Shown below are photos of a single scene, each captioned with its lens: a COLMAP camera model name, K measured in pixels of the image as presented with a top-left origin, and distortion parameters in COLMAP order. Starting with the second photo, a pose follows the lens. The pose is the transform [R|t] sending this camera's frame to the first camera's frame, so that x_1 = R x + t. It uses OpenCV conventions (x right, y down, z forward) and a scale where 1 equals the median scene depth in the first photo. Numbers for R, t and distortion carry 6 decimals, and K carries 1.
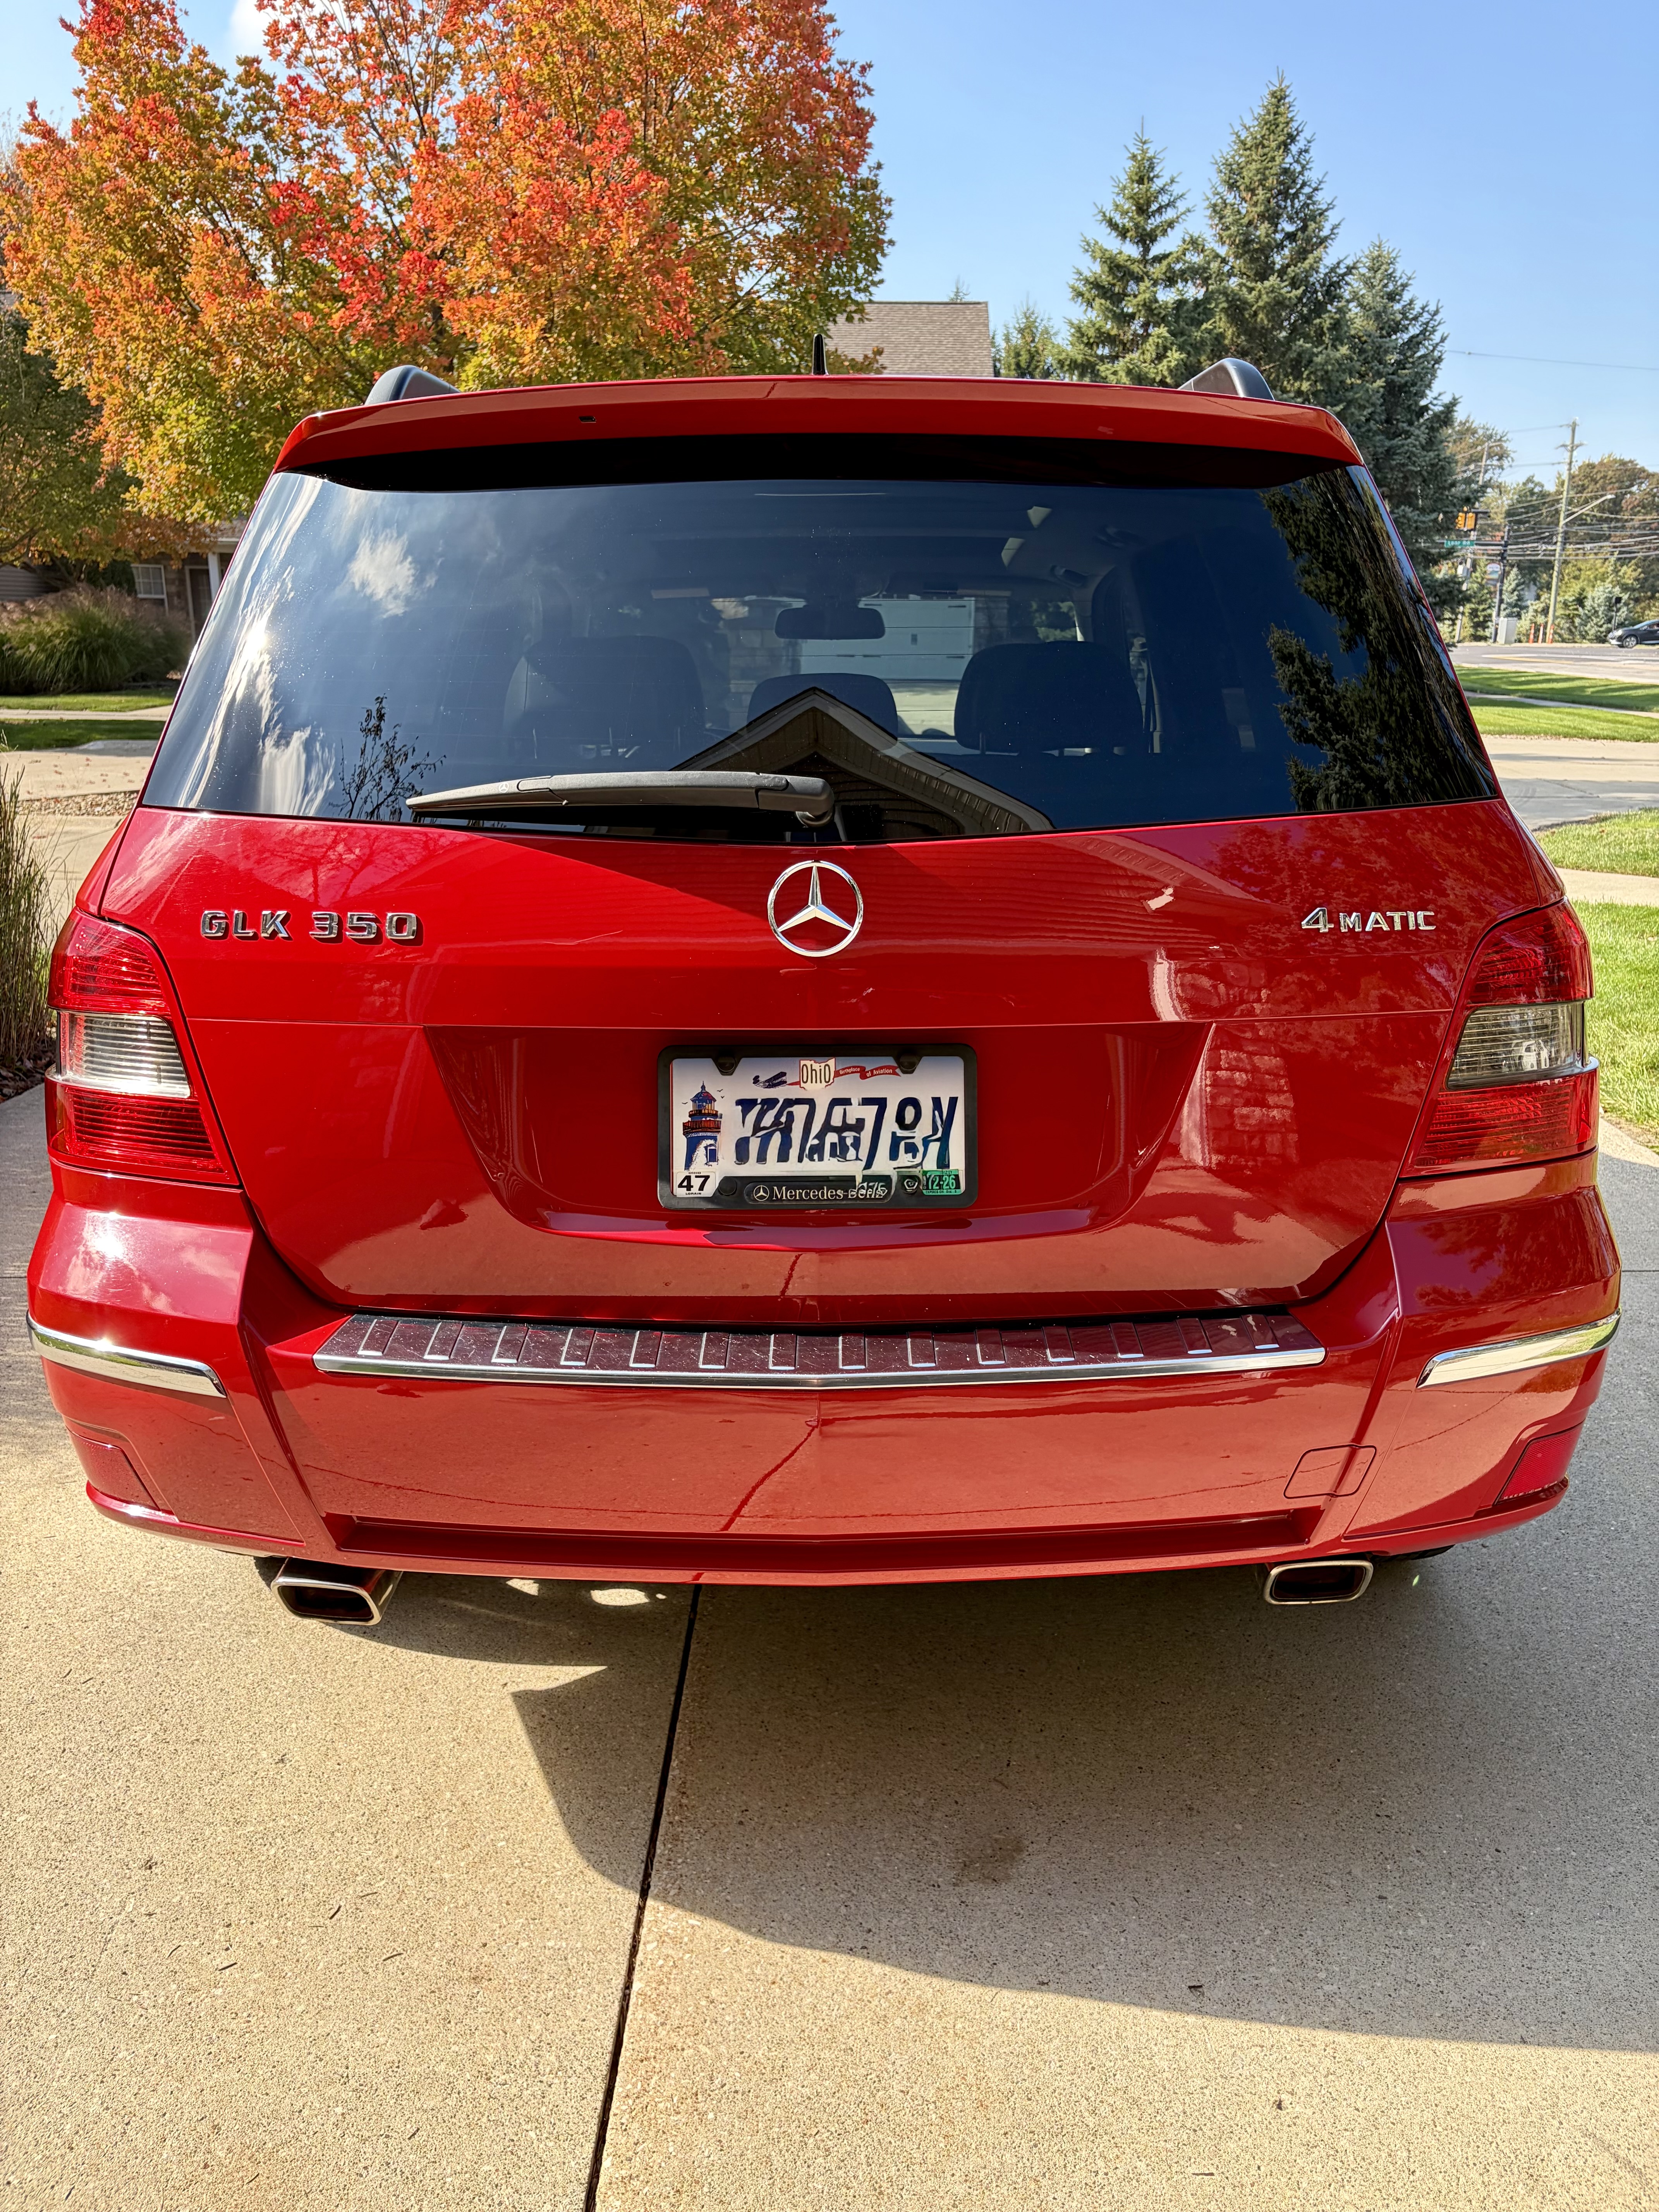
lens RADIAL K [[1686.3, 0, 827.4], [0, 1686.3, 1186.4], [0, 0, 1]] dist [0.045962, -0.050920]
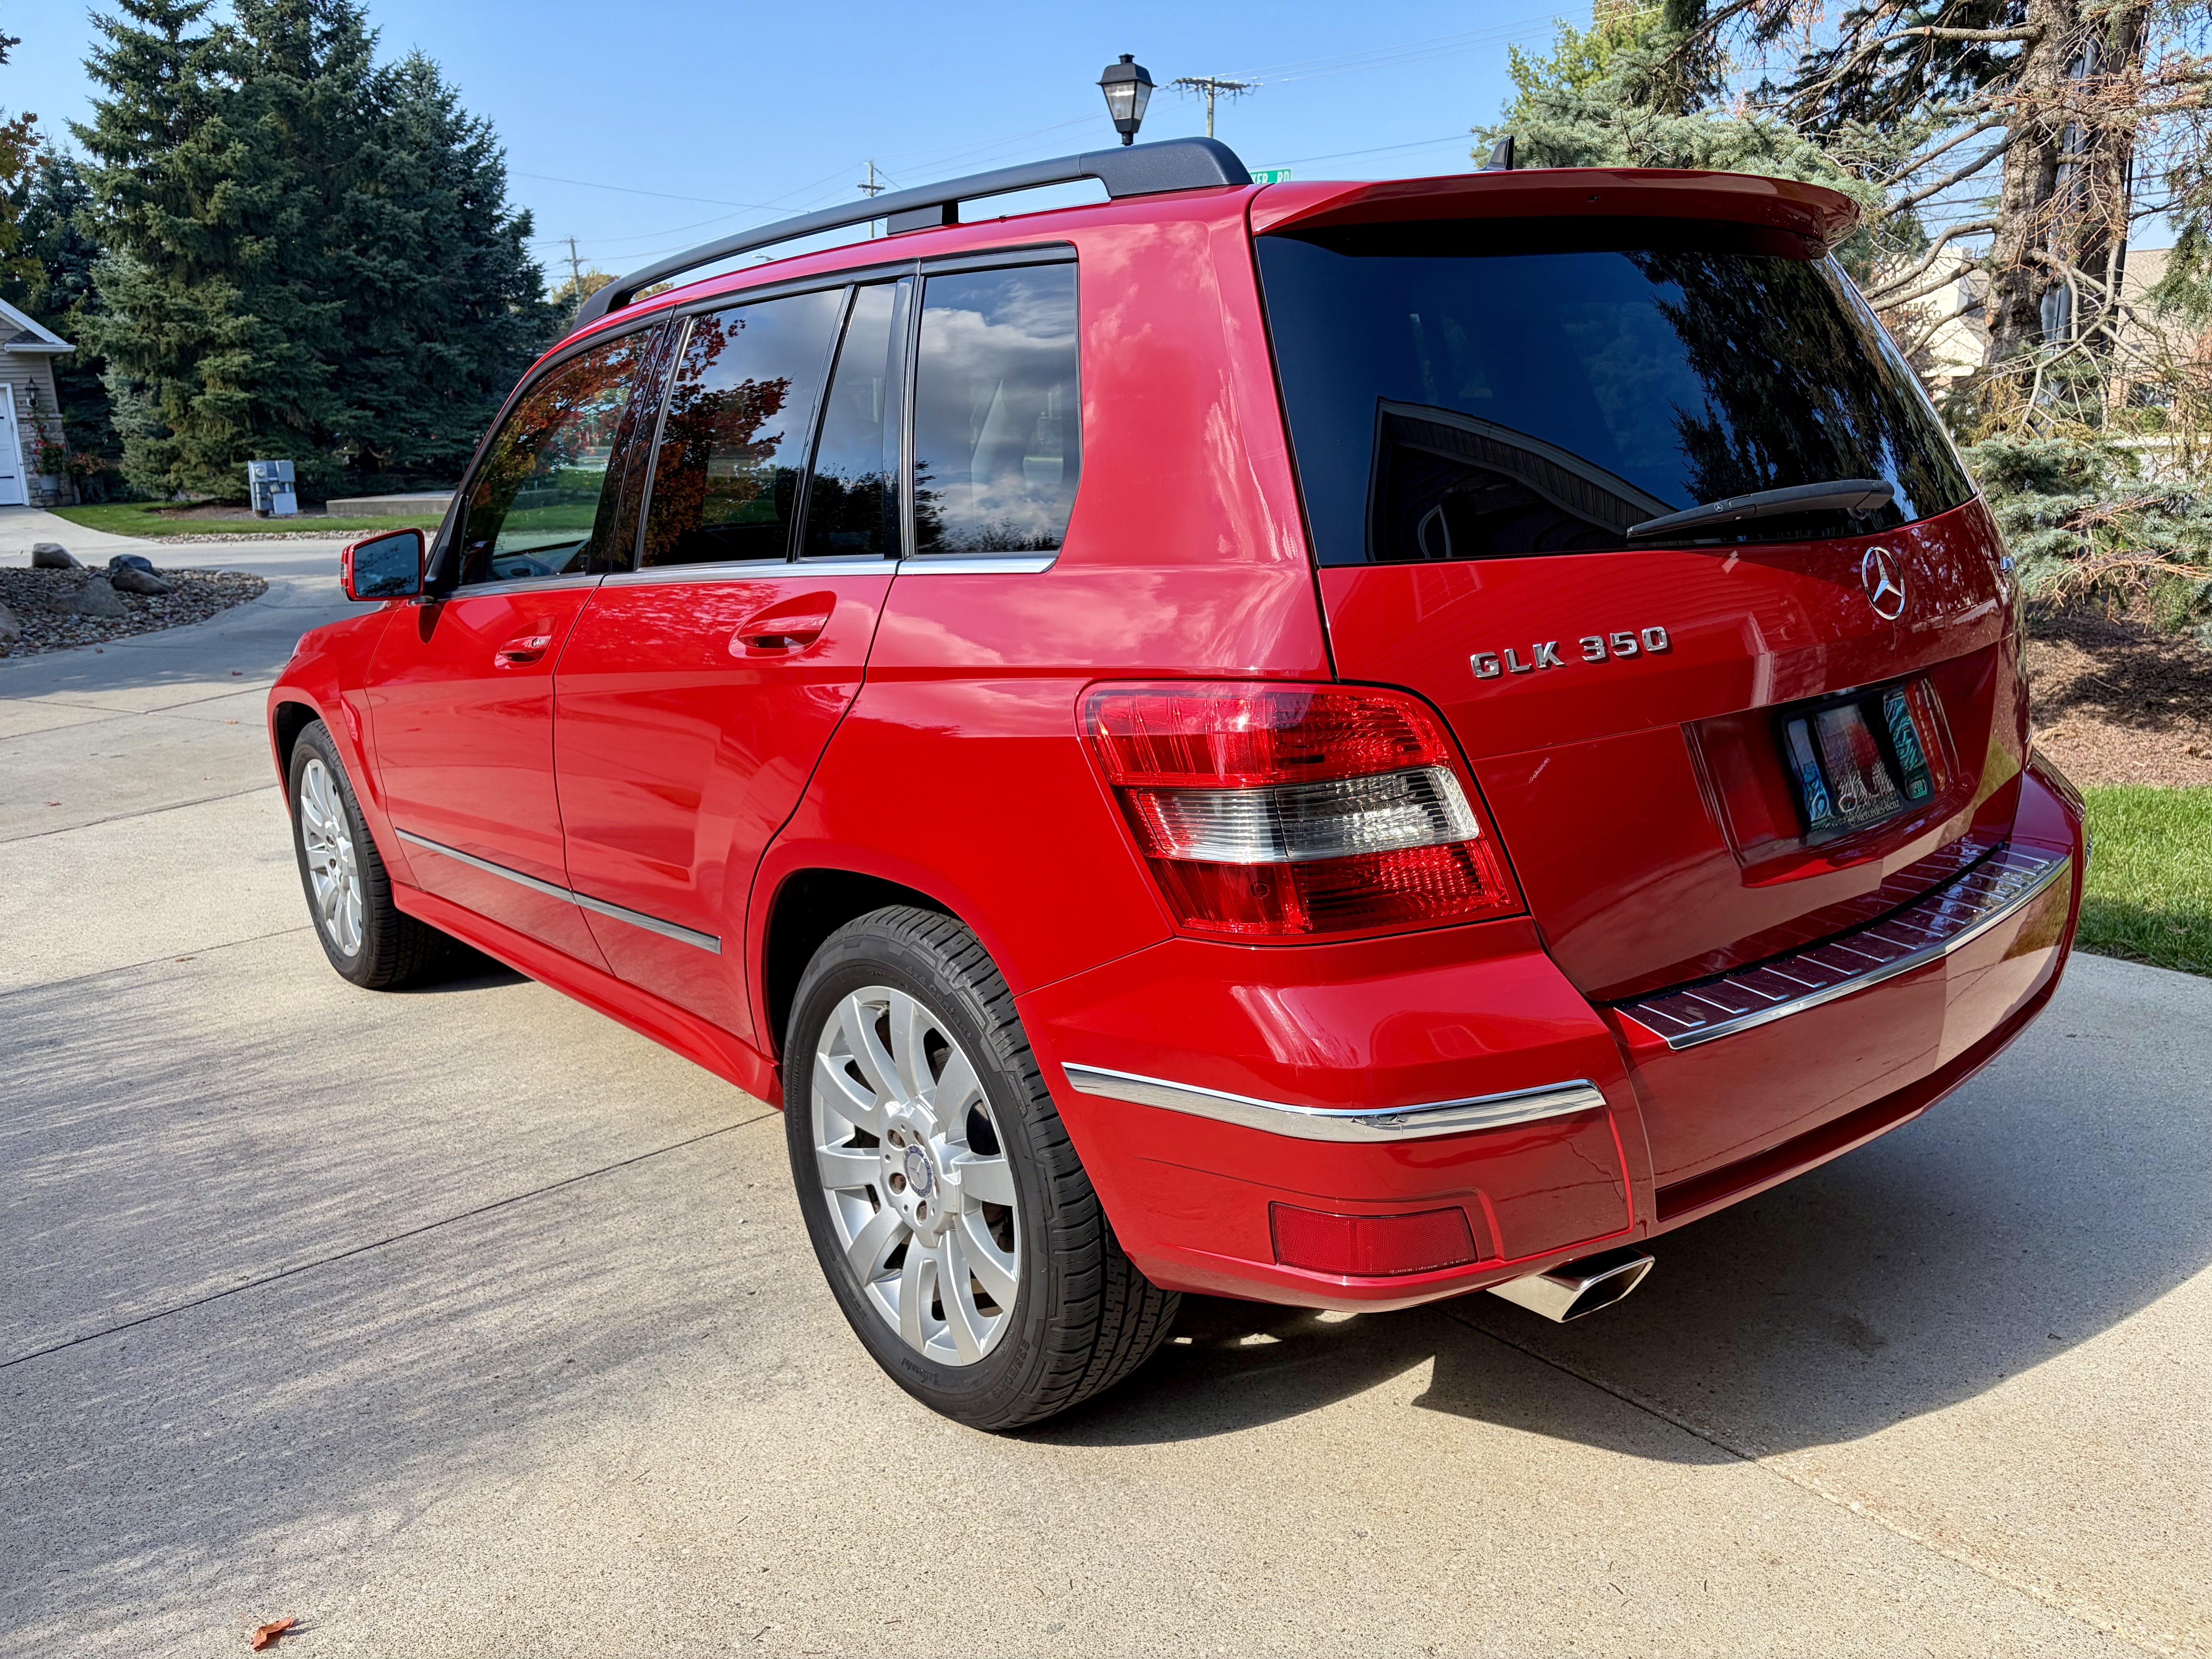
lens RADIAL K [[1686.3, 0, 1146.6], [0, 1686.3, 888.6], [0, 0, 1]] dist [0.045962, -0.050920]
pose [[0.750867, -0.199923, 0.629468, -0.086652], [0.234534, 0.971680, 0.028847, -0.007309], [-0.617408, 0.125971, 0.776491, 0.025260]]
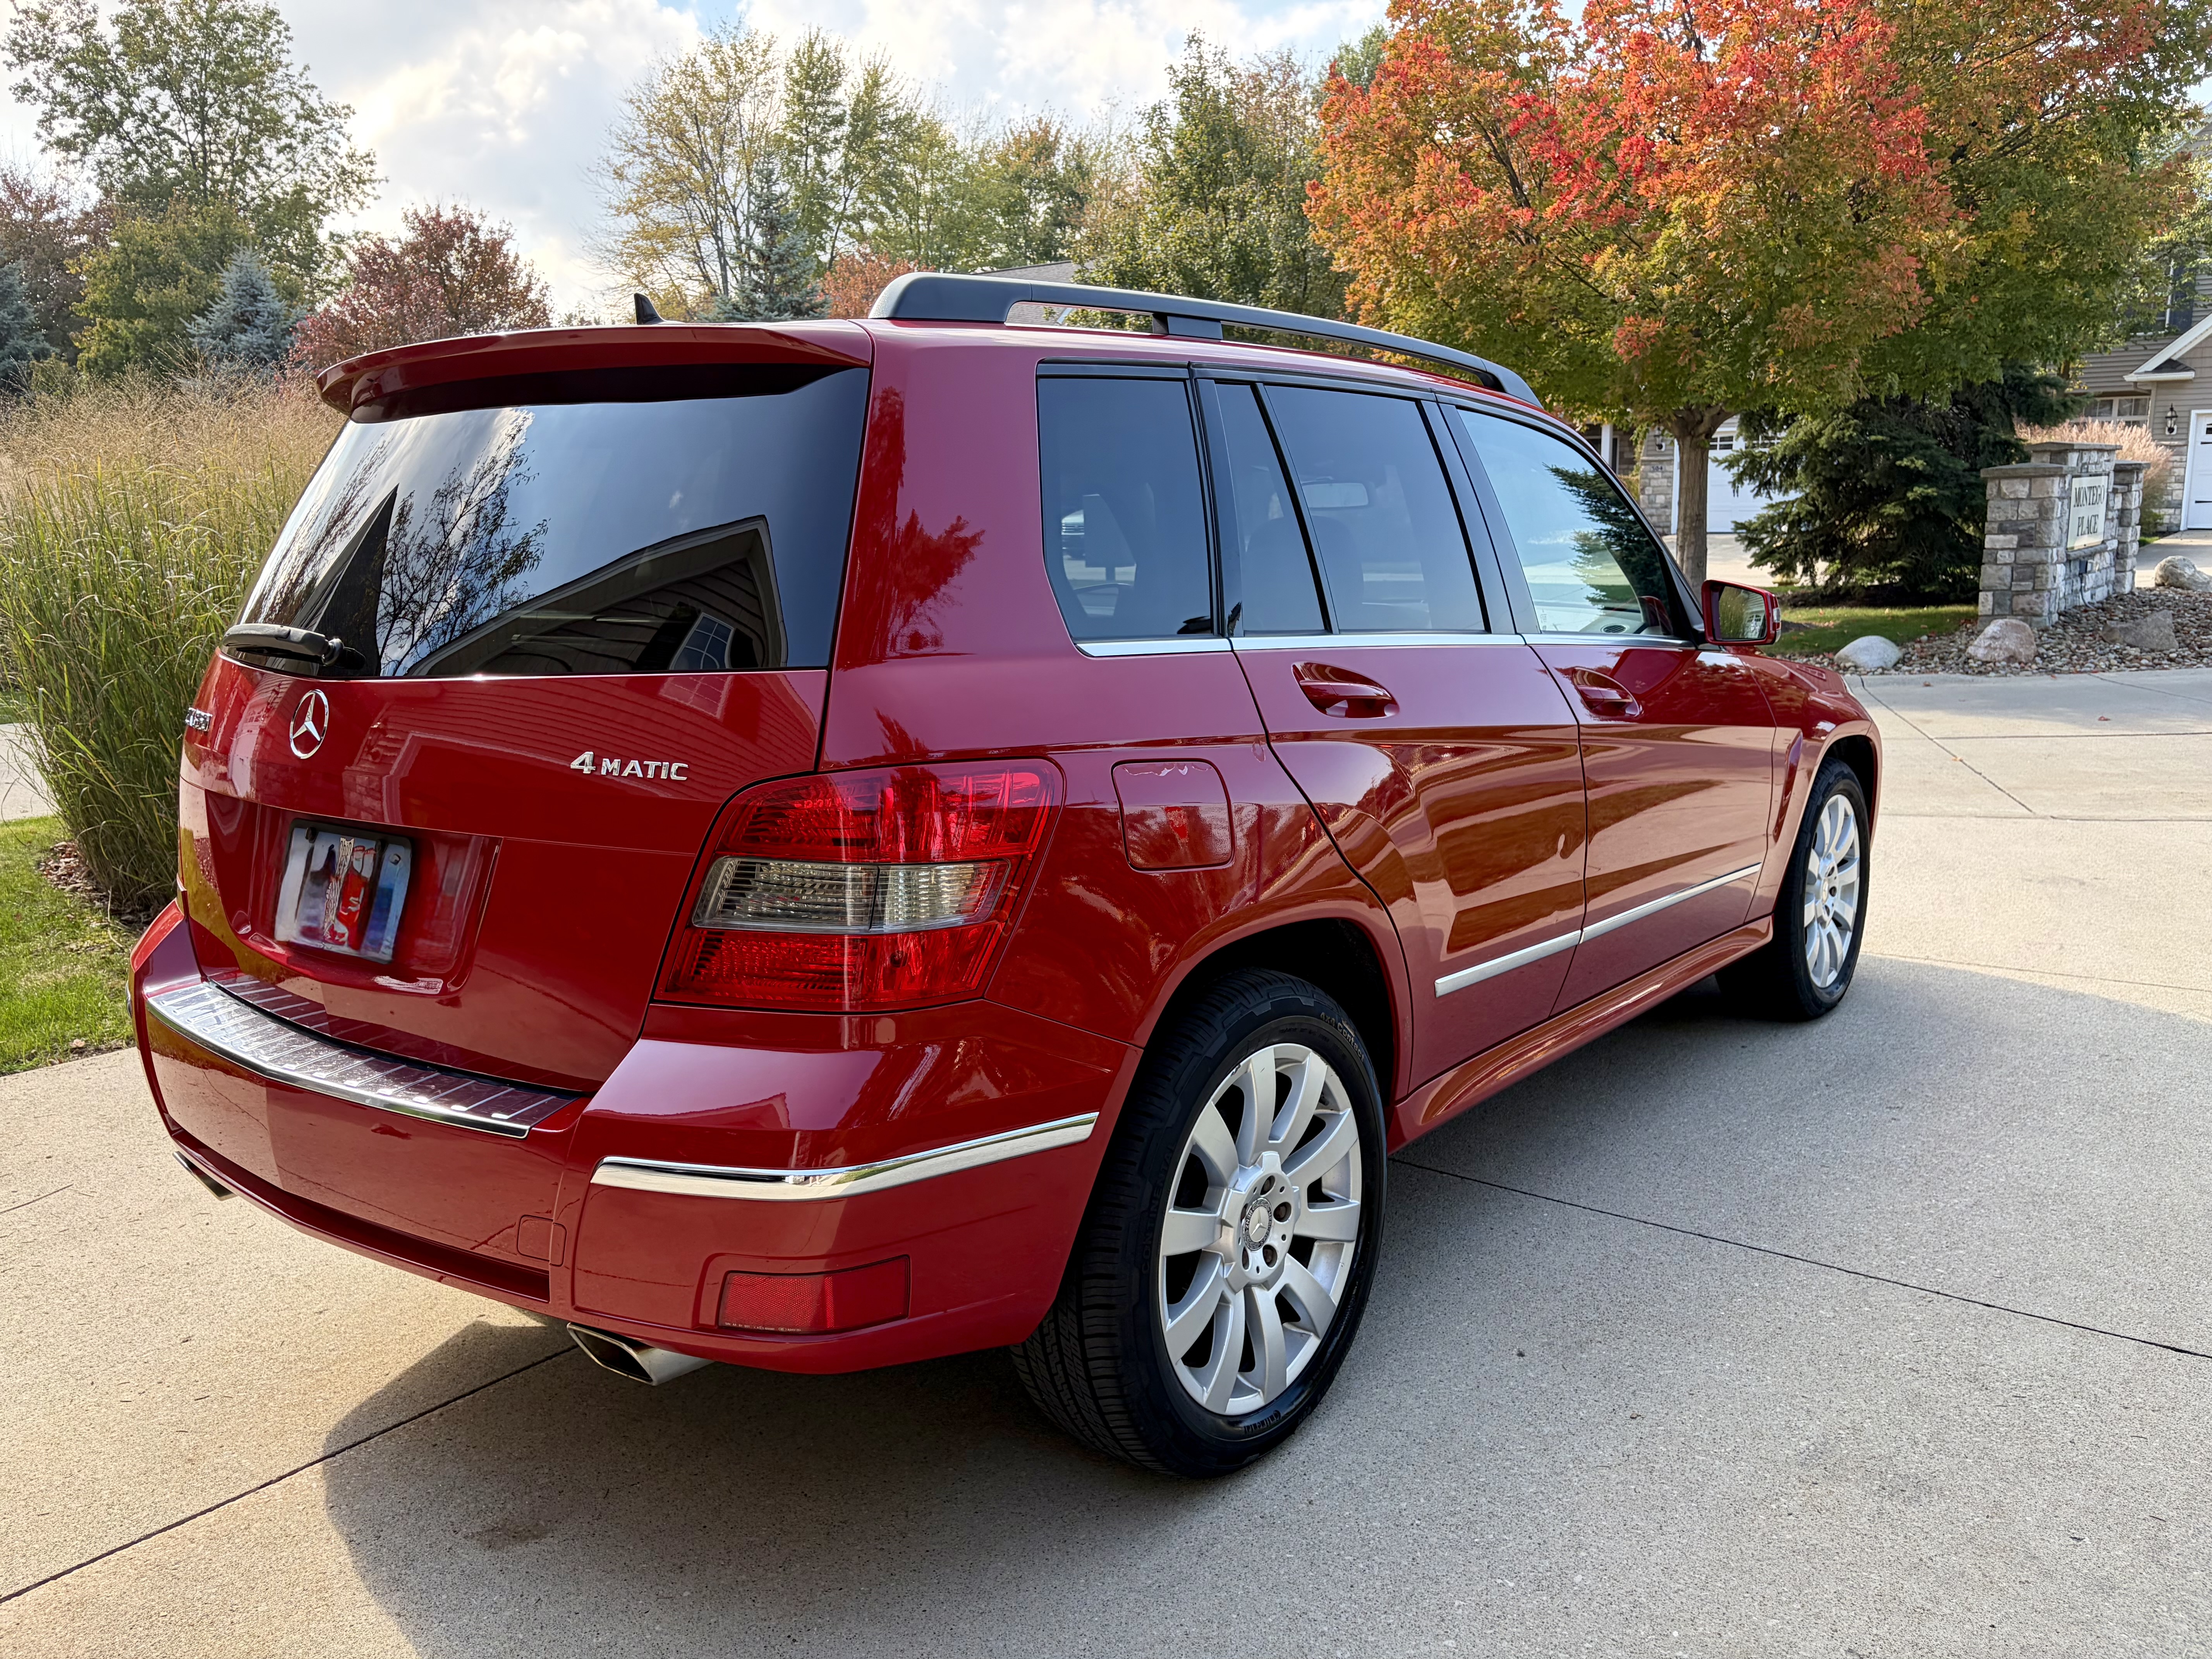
lens RADIAL K [[1686.3, 0, 1091.1], [0, 1686.3, 885.4], [0, 0, 1]] dist [0.045962, -0.050920]
pose [[0.782188, 0.115796, -0.612187, 0.091052], [-0.169126, 0.985145, -0.029750, -0.006873], [0.599648, 0.126806, 0.790153, 0.020708]]
